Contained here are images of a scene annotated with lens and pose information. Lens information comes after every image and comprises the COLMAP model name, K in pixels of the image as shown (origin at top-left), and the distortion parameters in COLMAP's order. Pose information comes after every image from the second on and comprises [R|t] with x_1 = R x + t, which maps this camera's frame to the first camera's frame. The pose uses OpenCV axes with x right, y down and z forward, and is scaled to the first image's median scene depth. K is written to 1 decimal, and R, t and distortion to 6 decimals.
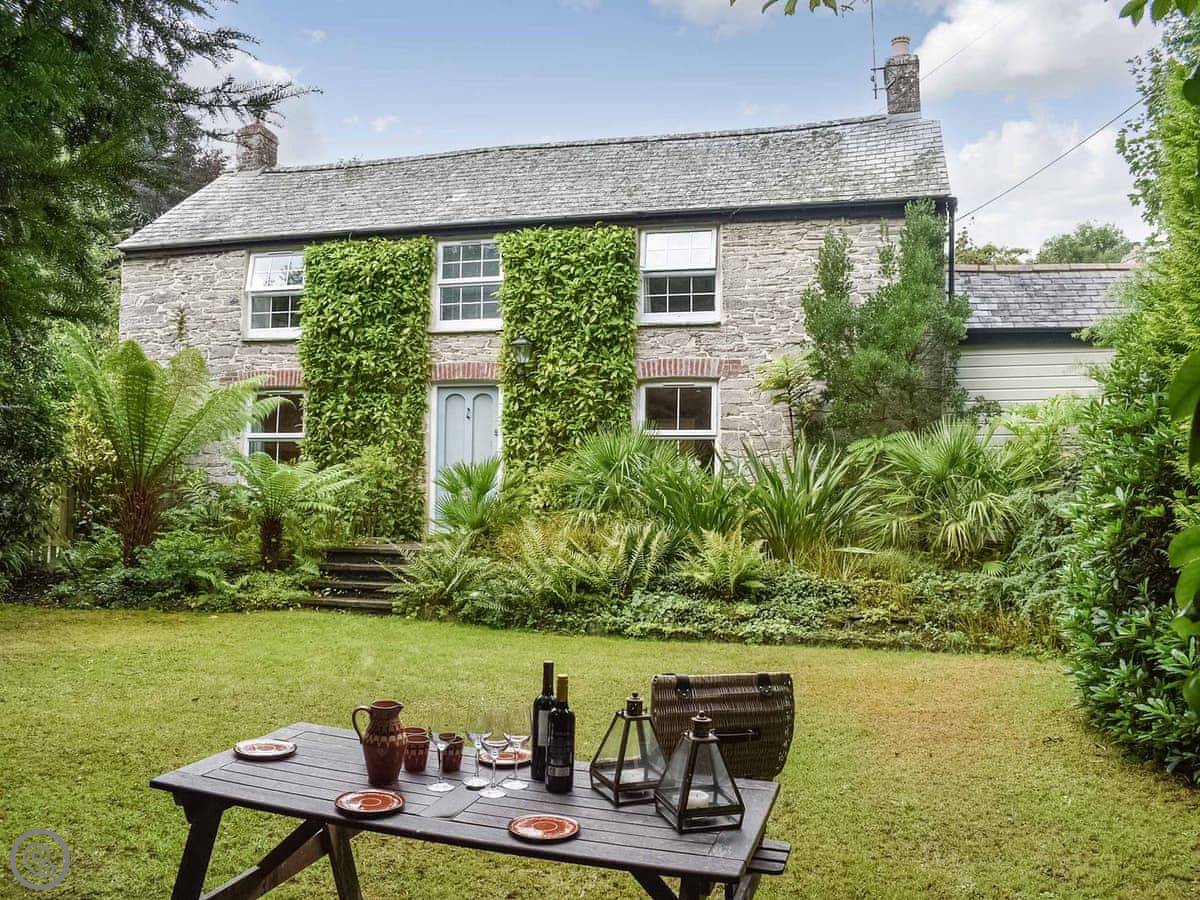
lens RADIAL K [[1006.5, 0, 600.0], [0, 1006.5, 450.0], [0, 0, 1]] dist [-0.103268, 0.010719]
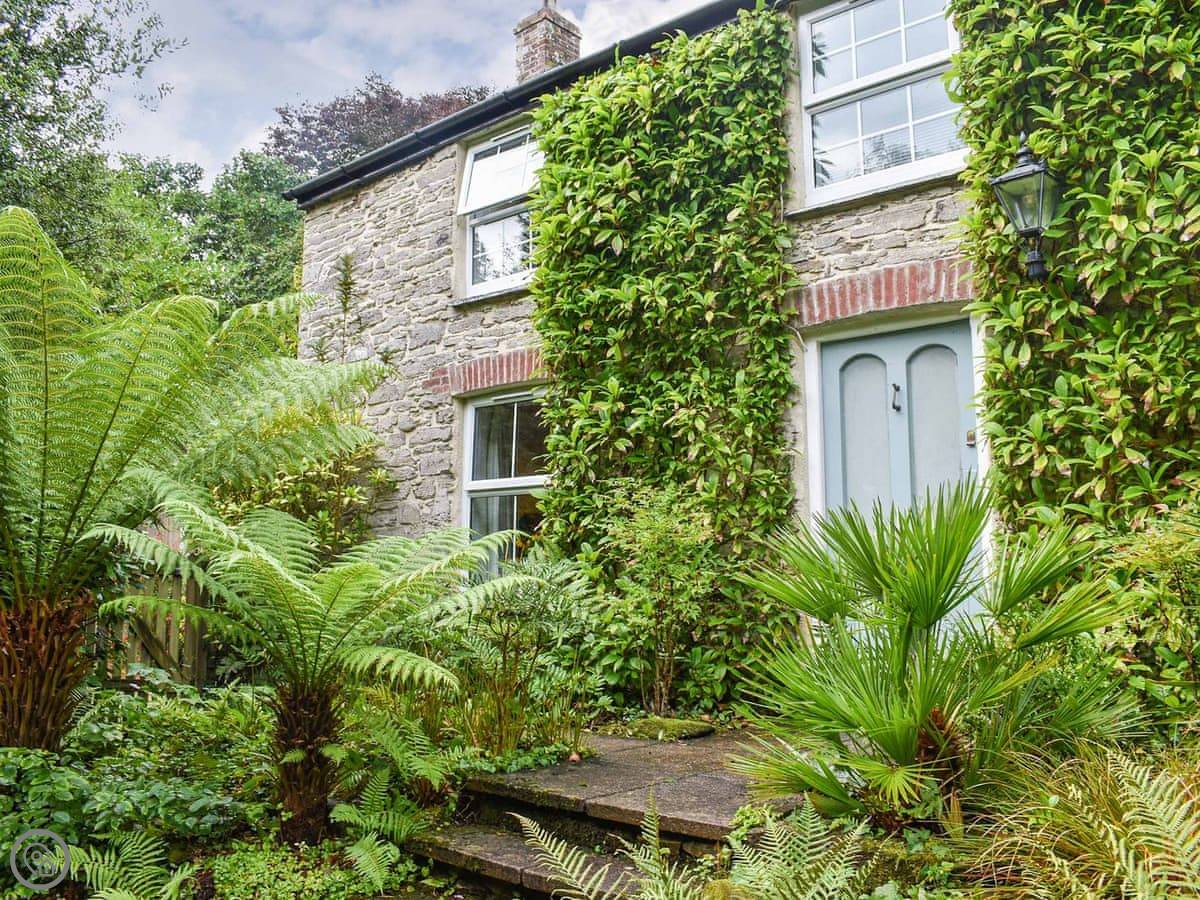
lens RADIAL K [[1006.5, 0, 600.0], [0, 1006.5, 450.0], [0, 0, 1]] dist [-0.103268, 0.010719]
pose [[0.890684, -0.066787, -0.449690, -0.059887], [0.030993, 0.995769, -0.086504, 0.014955], [0.453565, 0.063111, 0.888986, 0.600858]]
